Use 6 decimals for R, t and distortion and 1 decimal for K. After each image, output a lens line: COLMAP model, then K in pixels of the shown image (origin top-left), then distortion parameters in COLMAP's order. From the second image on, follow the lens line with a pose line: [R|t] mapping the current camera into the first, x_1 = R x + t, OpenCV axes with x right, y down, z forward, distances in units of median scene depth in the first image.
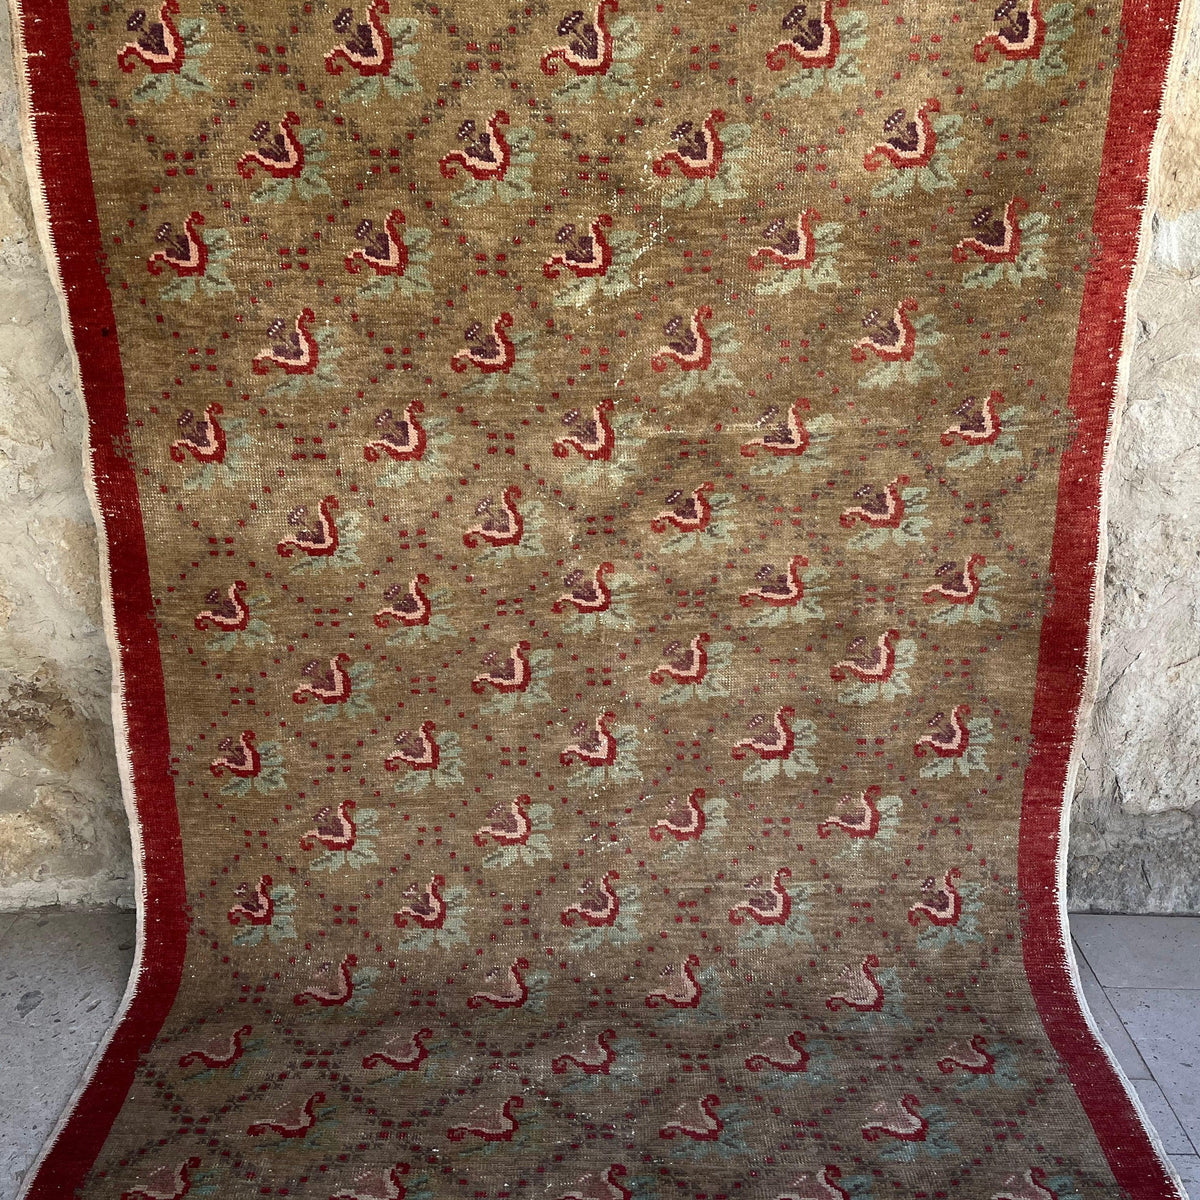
lens RADIAL K [[1147.3, 0, 578.0], [0, 1147.3, 600.7], [0, 0, 1]] dist [0.045478, -0.030784]
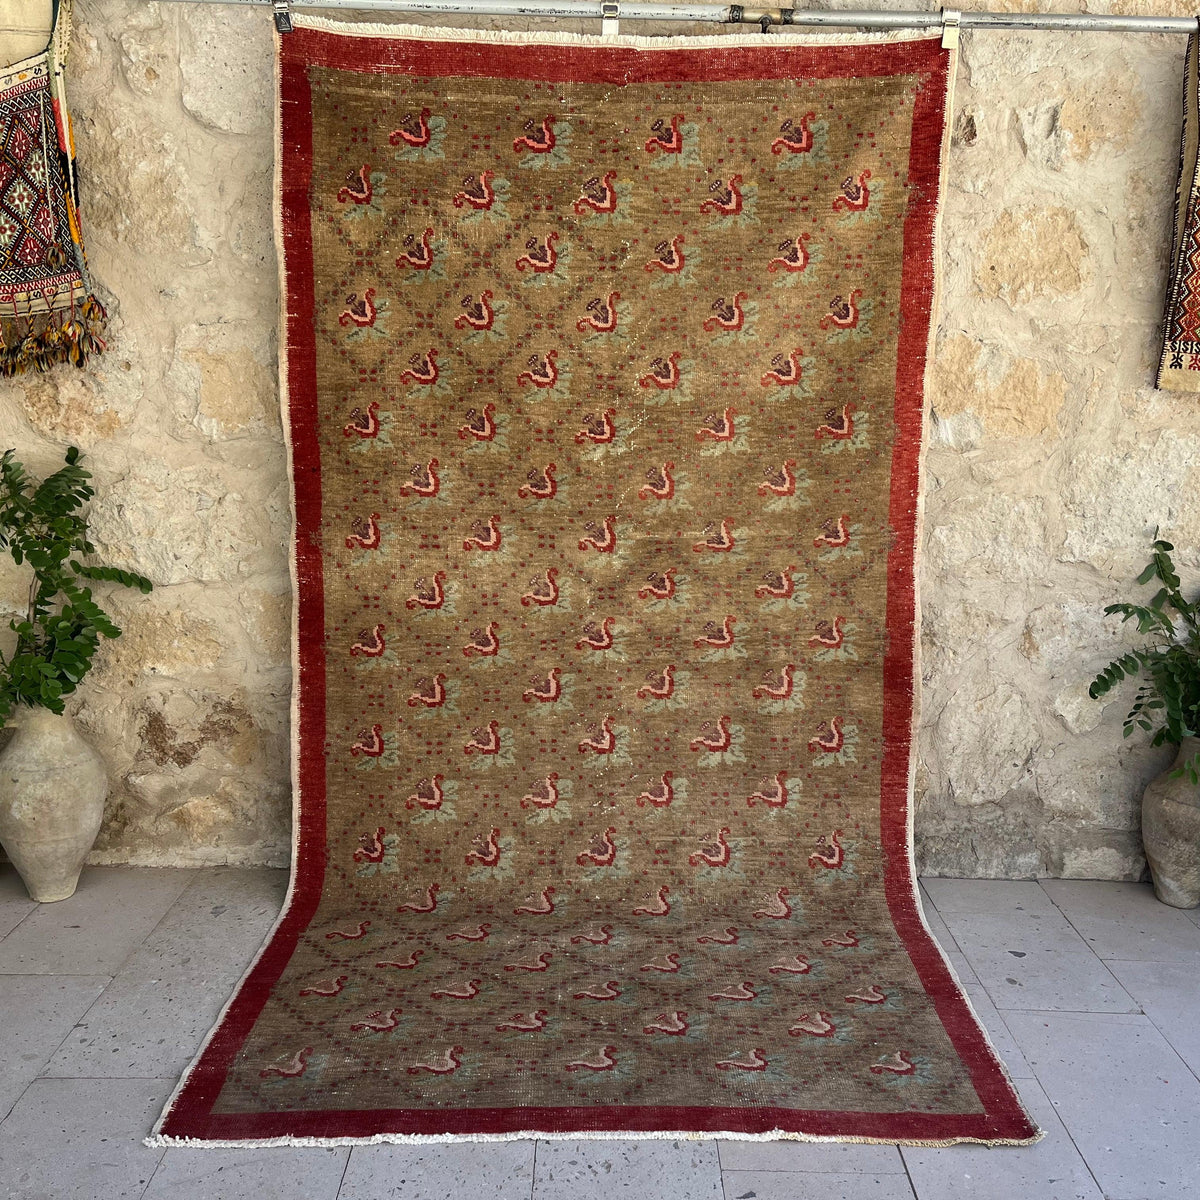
lens RADIAL K [[990.3, 0, 596.2], [0, 990.3, 588.6], [0, 0, 1]] dist [0.100021, -0.154748]
pose [[0.999818, 0.015876, 0.010598, -0.009949], [-0.013878, 0.985793, -0.167393, 0.162327], [-0.013105, 0.167215, 0.985833, -0.377709]]
